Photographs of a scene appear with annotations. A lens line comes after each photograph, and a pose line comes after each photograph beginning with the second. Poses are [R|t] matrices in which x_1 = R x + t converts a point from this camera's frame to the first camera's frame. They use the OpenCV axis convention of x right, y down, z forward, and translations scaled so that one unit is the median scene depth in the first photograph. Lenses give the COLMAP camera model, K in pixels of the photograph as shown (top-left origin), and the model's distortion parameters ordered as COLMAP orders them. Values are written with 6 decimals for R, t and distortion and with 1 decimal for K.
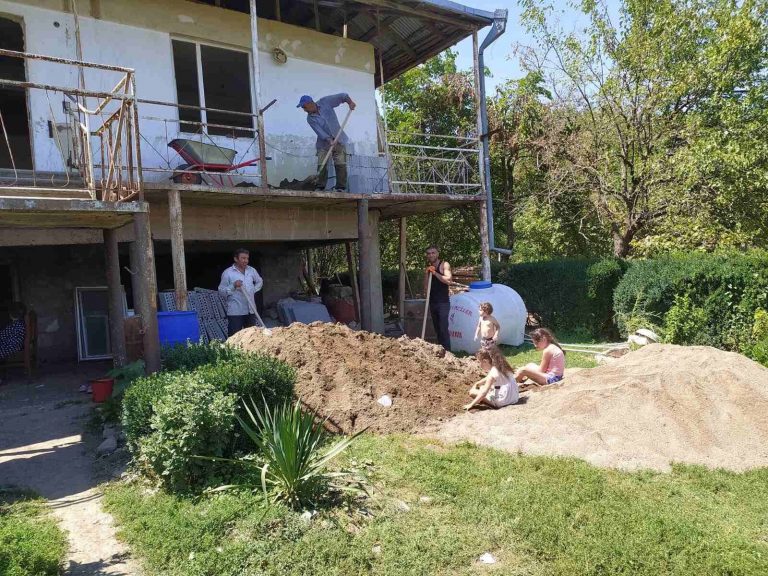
lens RADIAL K [[571.5, 0, 383.6], [0, 571.5, 282.1], [0, 0, 1]] dist [0.041020, -0.014721]
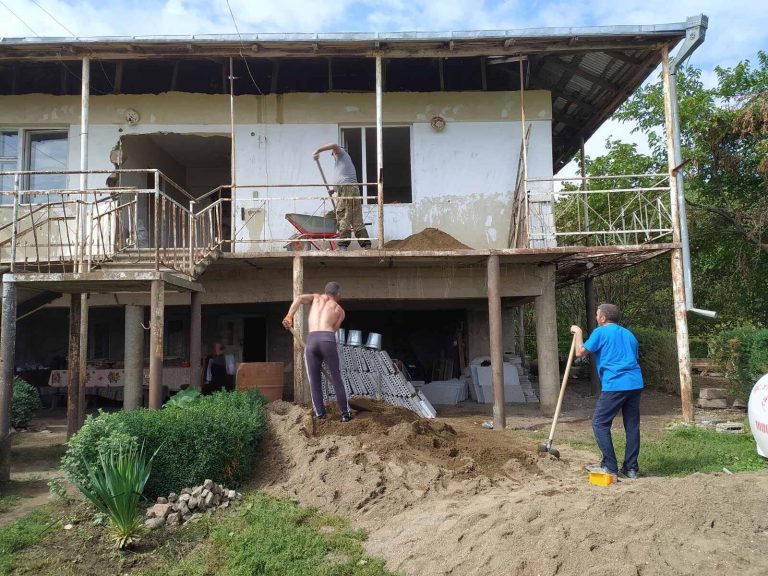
lens RADIAL K [[571.5, 0, 383.0], [0, 571.5, 286.2], [0, 0, 1]] dist [0.041020, -0.014721]
pose [[0.818098, -0.012960, -0.574933, 0.352826], [-0.039411, 0.996132, -0.078533, -0.011580], [0.573727, 0.086906, 0.814423, 0.124657]]
